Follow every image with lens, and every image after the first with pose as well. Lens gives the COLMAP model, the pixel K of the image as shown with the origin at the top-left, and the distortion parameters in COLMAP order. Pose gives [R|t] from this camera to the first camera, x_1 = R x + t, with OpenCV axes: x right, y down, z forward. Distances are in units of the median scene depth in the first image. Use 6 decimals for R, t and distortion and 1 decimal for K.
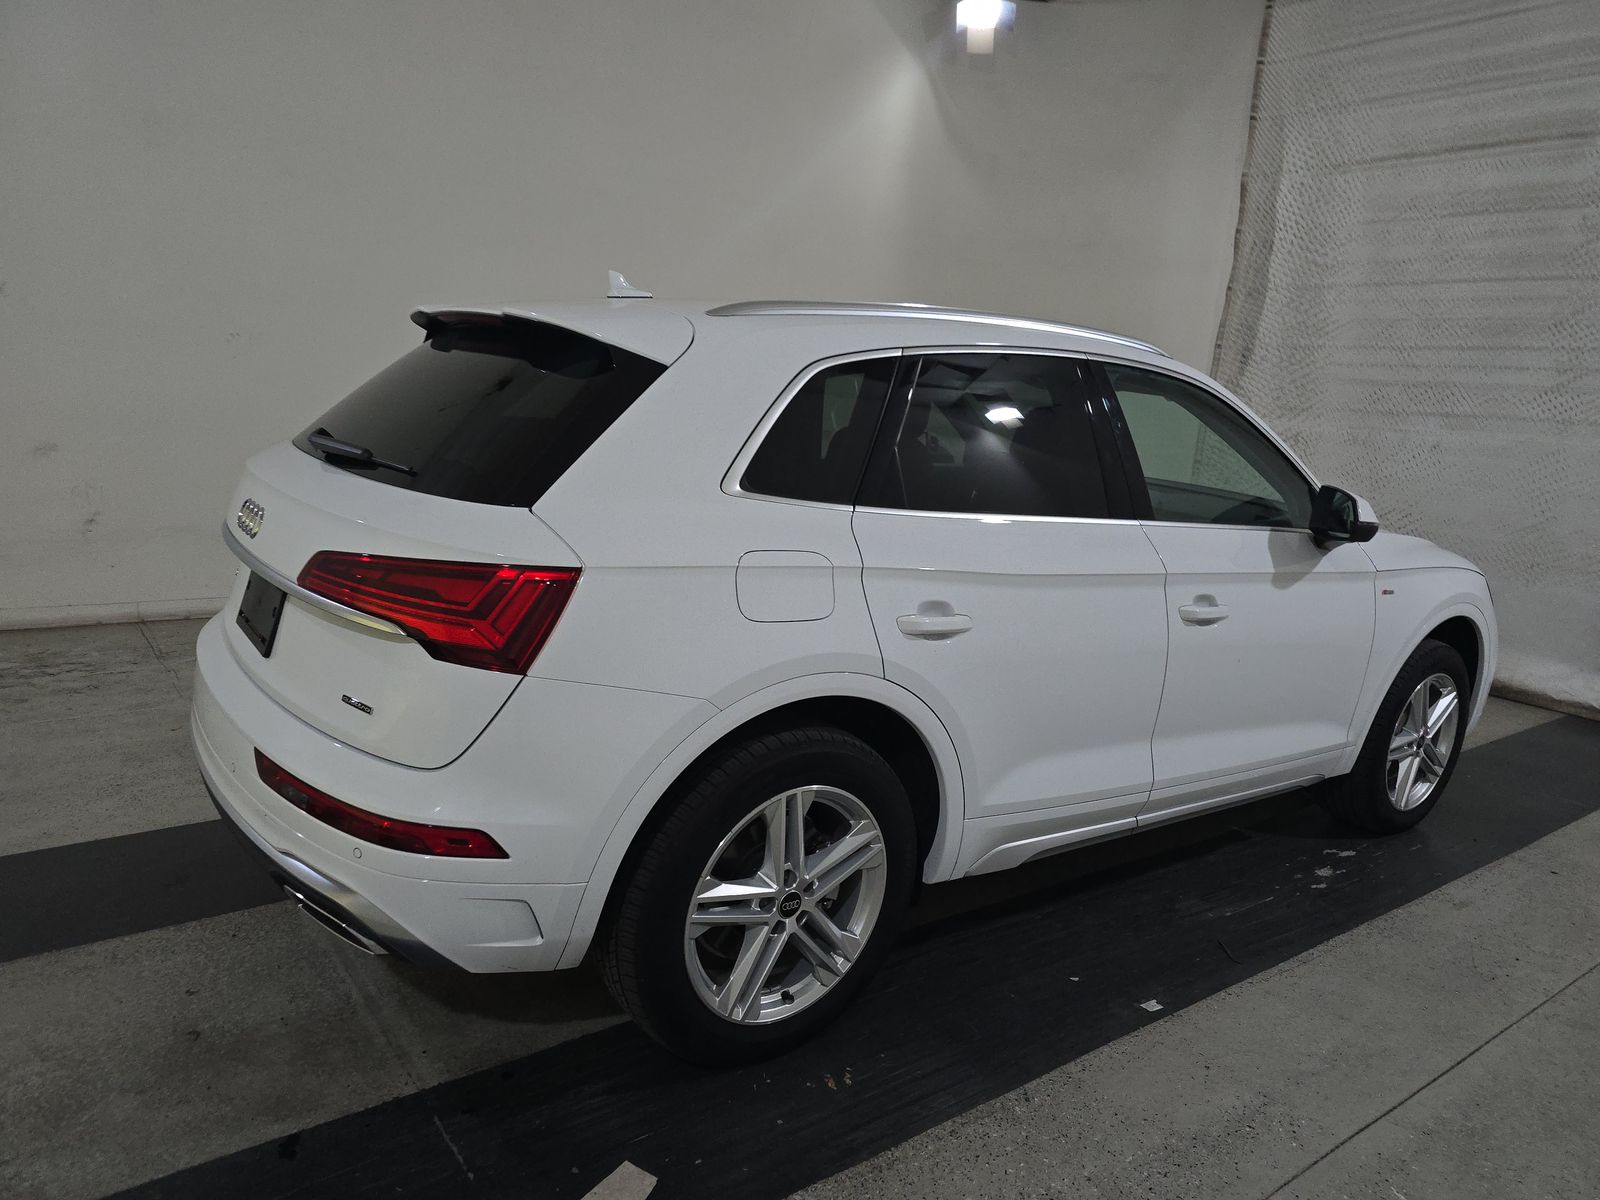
lens RADIAL K [[1021.1, 0, 800.0], [0, 1021.1, 600.0], [0, 0, 1]] dist [0.018793, -0.016397]
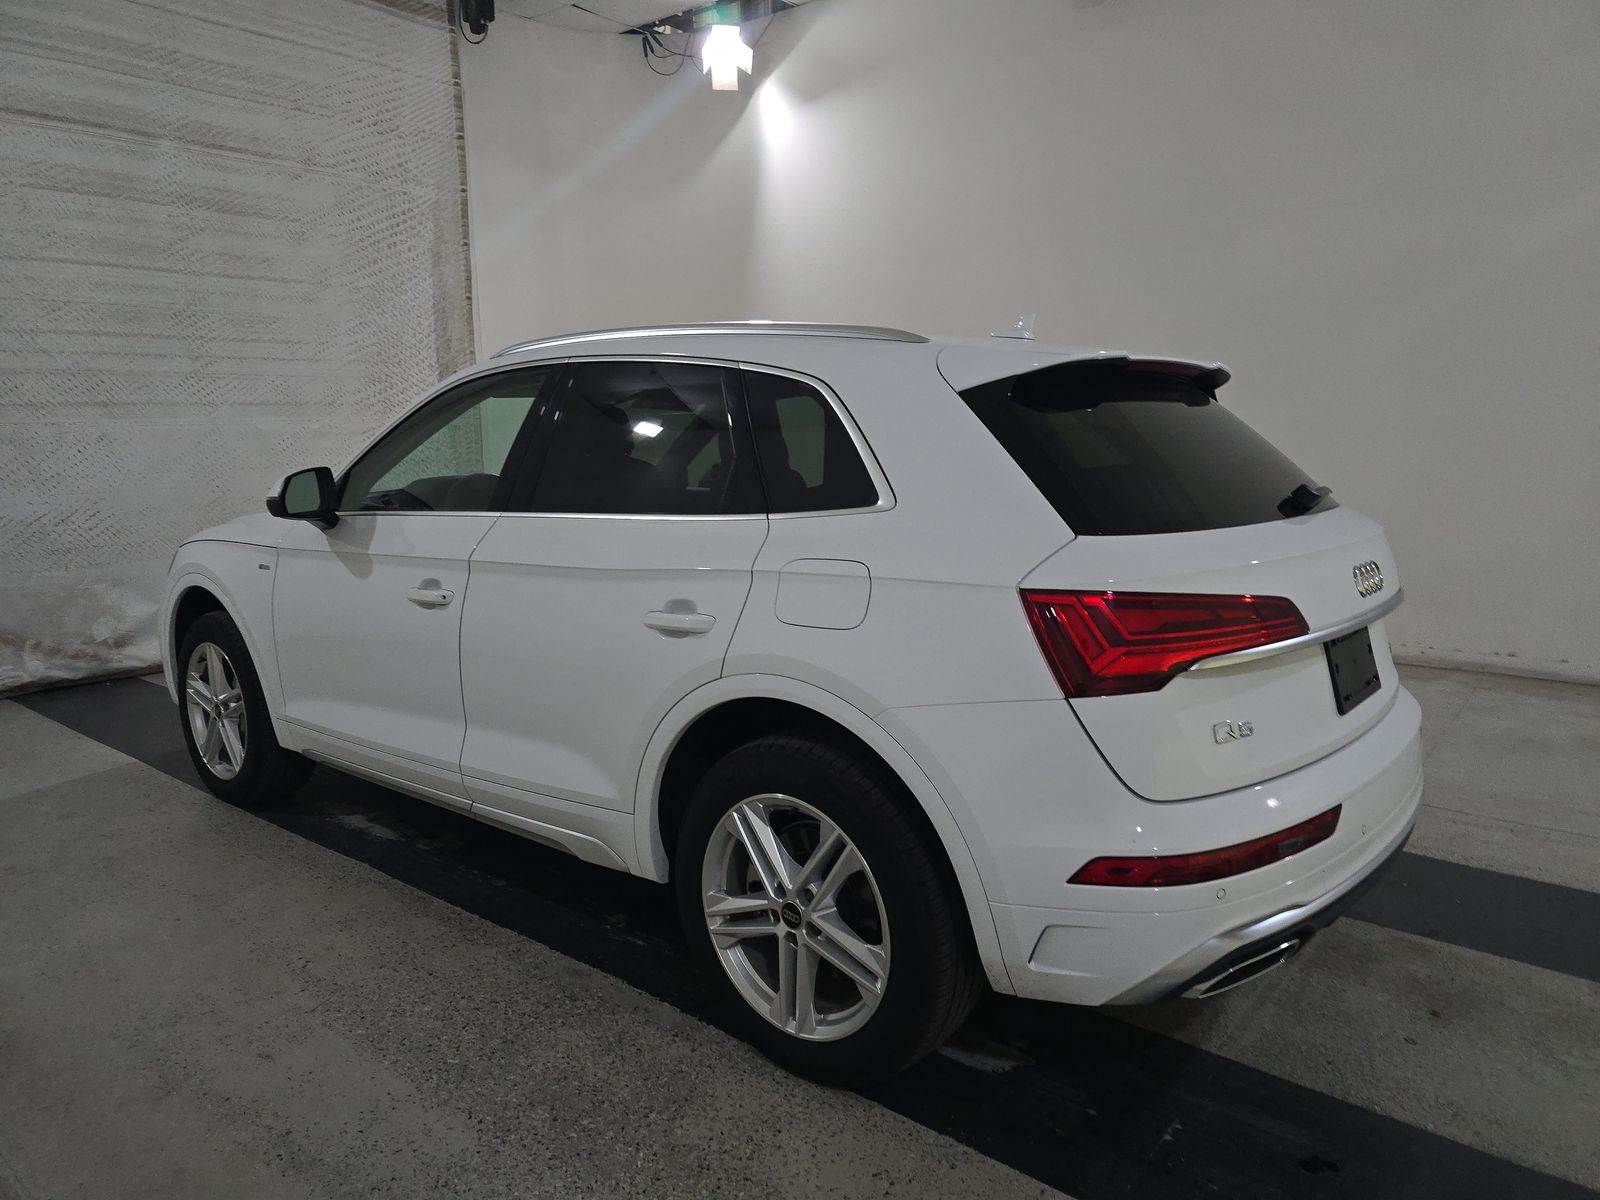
lens RADIAL K [[1068.0, 0, 800.0], [0, 1068.0, 600.0], [0, 0, 1]] dist [-0.006861, -0.000139]
pose [[-0.206869, -0.227950, 0.951443, -0.520129], [0.195045, 0.943350, 0.268418, -0.160047], [-0.958730, 0.241102, -0.150689, 0.621715]]
